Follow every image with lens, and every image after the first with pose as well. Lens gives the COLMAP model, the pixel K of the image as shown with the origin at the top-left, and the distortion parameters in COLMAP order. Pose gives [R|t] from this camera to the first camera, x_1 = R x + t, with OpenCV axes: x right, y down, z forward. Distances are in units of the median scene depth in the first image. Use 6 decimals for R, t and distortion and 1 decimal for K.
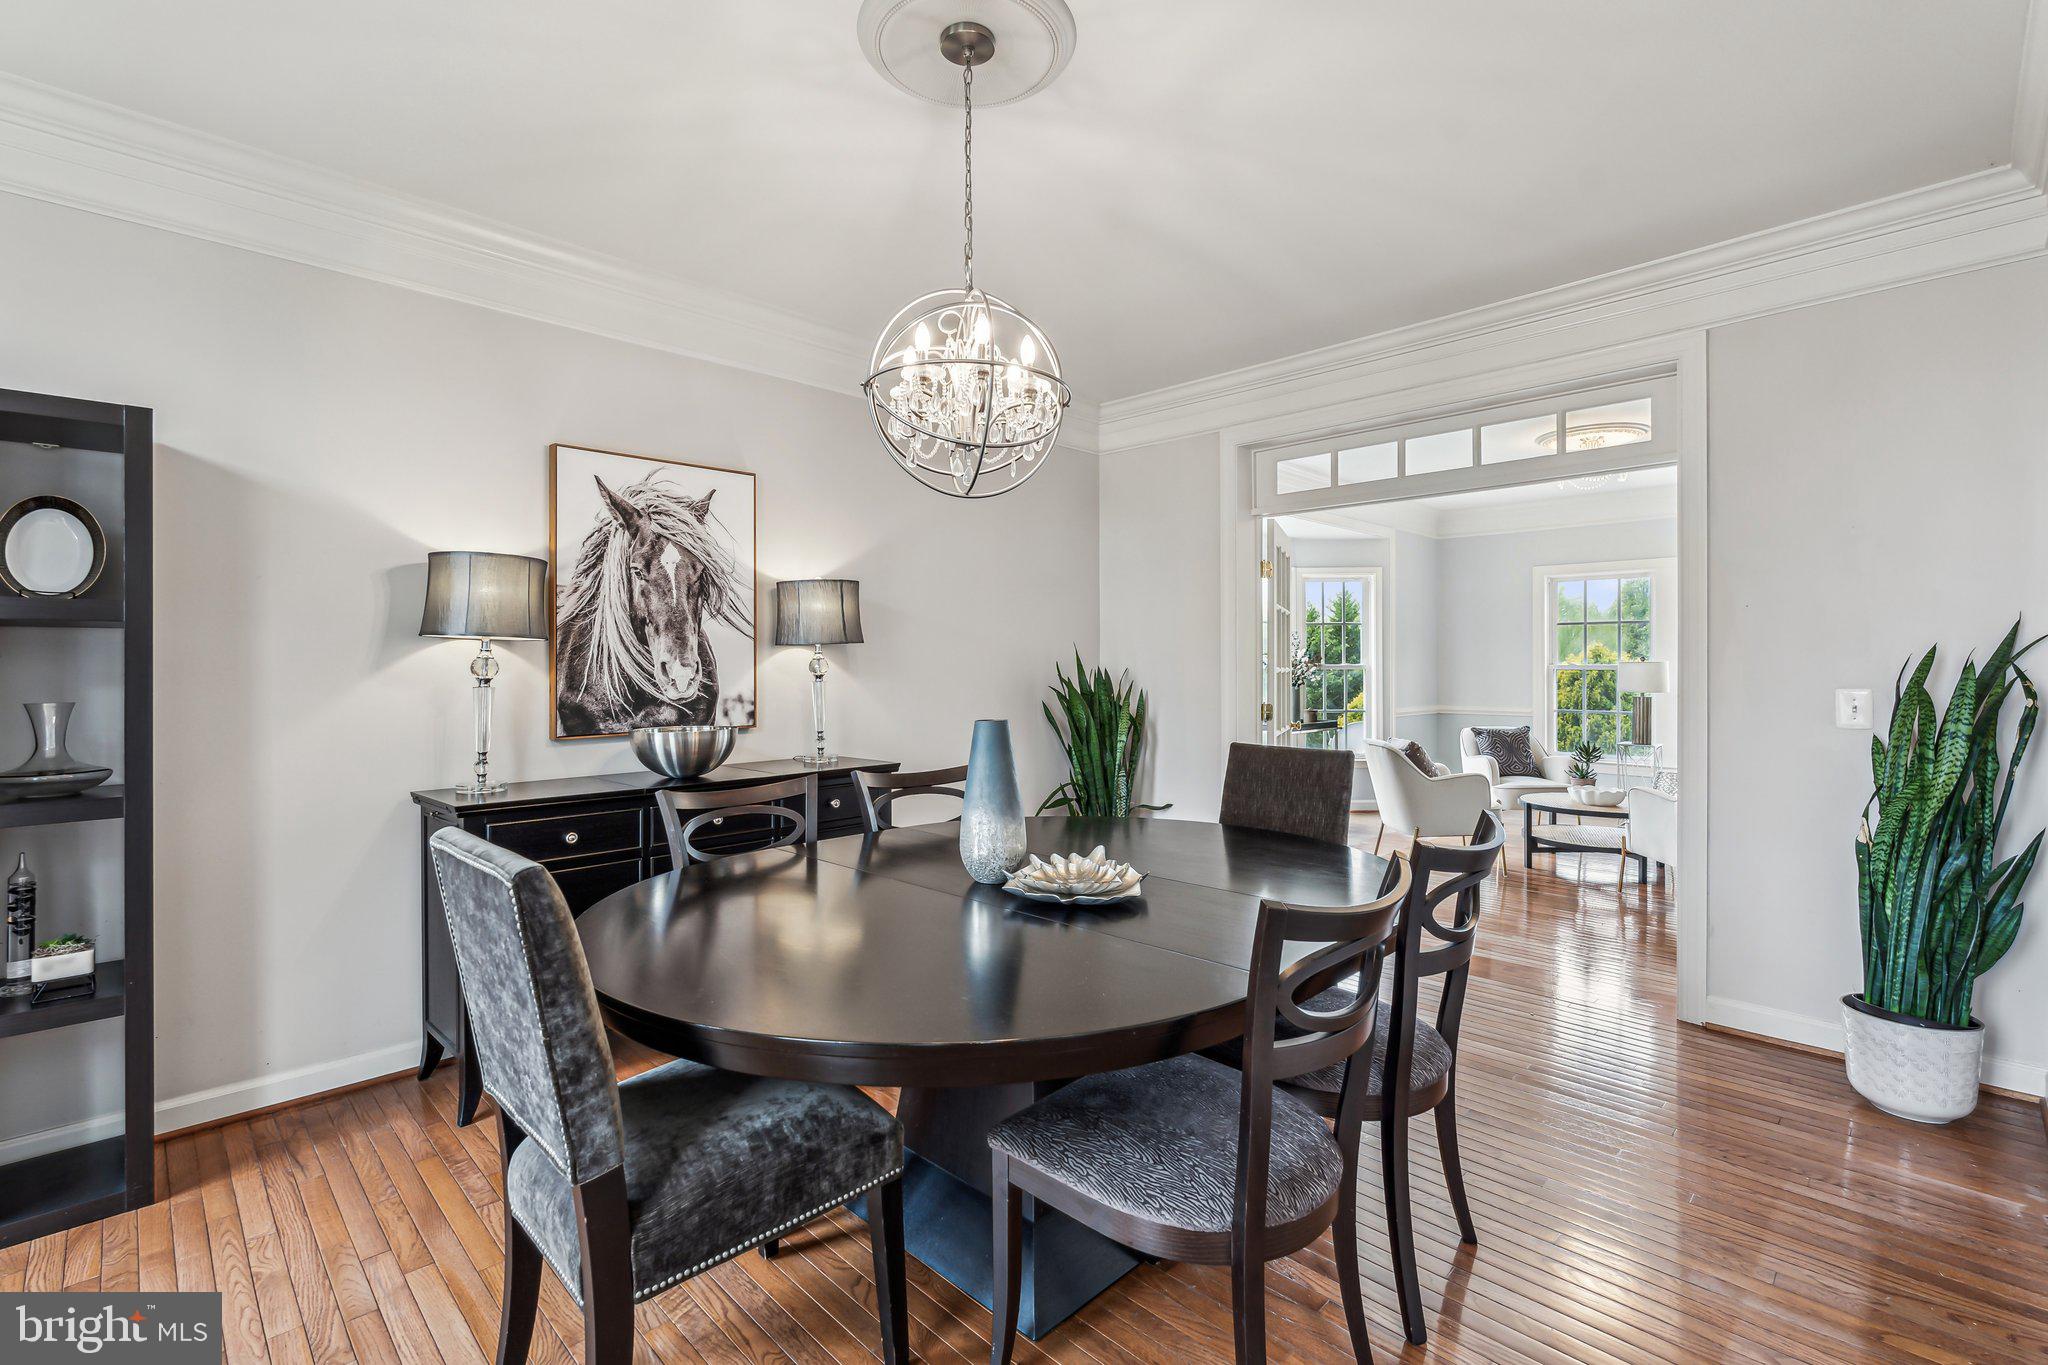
lens RADIAL K [[921.3, 0, 1021.6], [0, 921.3, 661.6], [0, 0, 1]] dist [-0.006303, 0.001278]
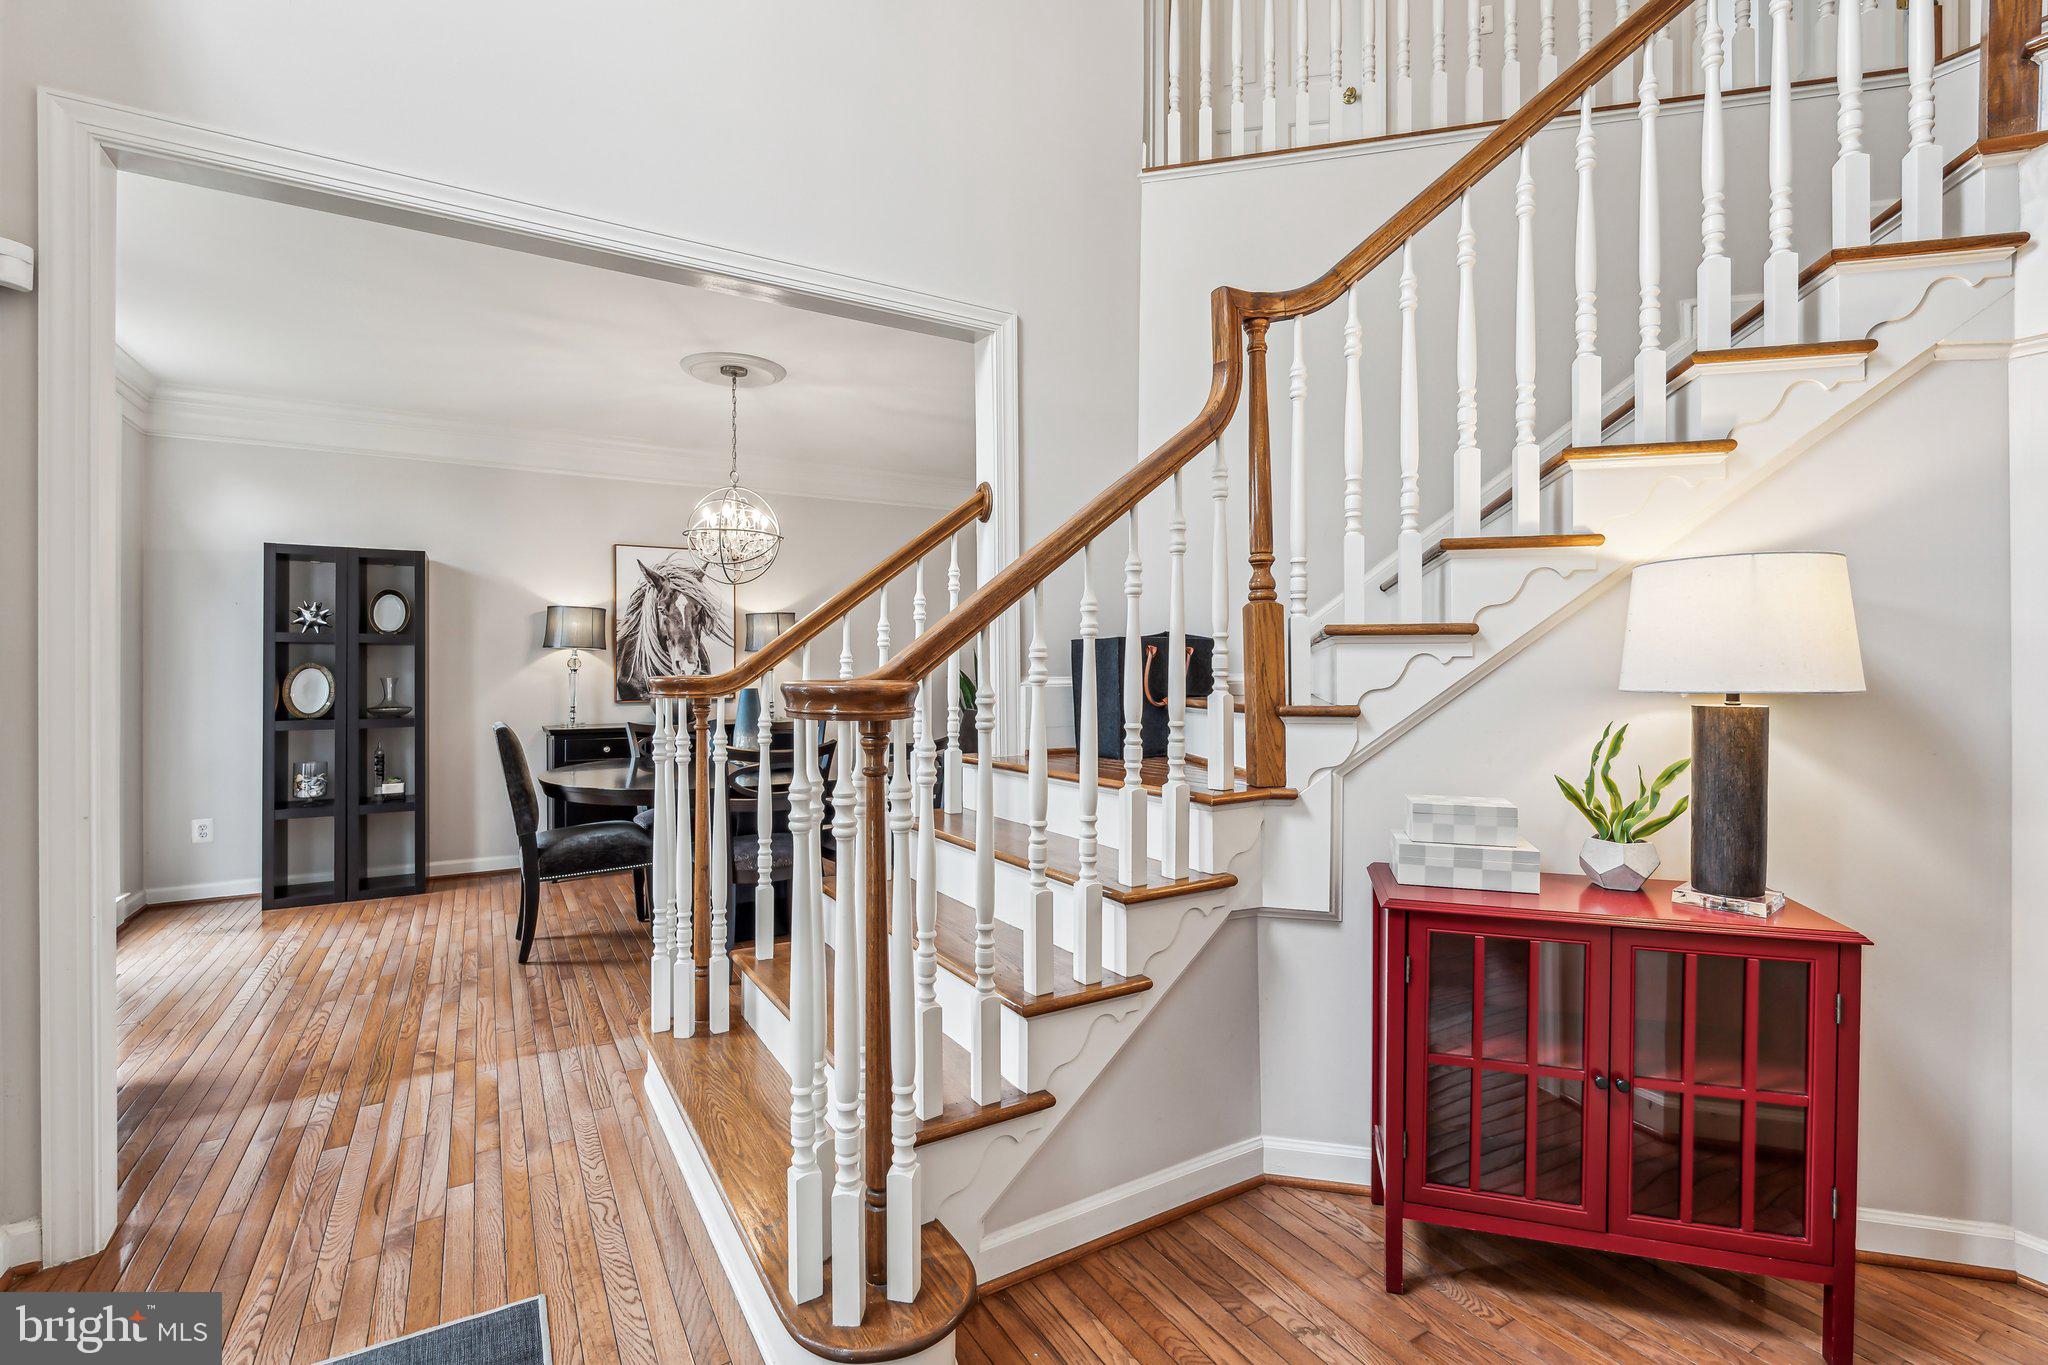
lens RADIAL K [[921.3, 0, 1024.3], [0, 921.3, 664.3], [0, 0, 1]] dist [-0.006303, 0.001278]
pose [[0.971813, 0.004159, -0.235718, 0.699839], [-0.002745, 0.999976, 0.006325, -0.006040], [0.235739, -0.005500, 0.971801, -0.588313]]
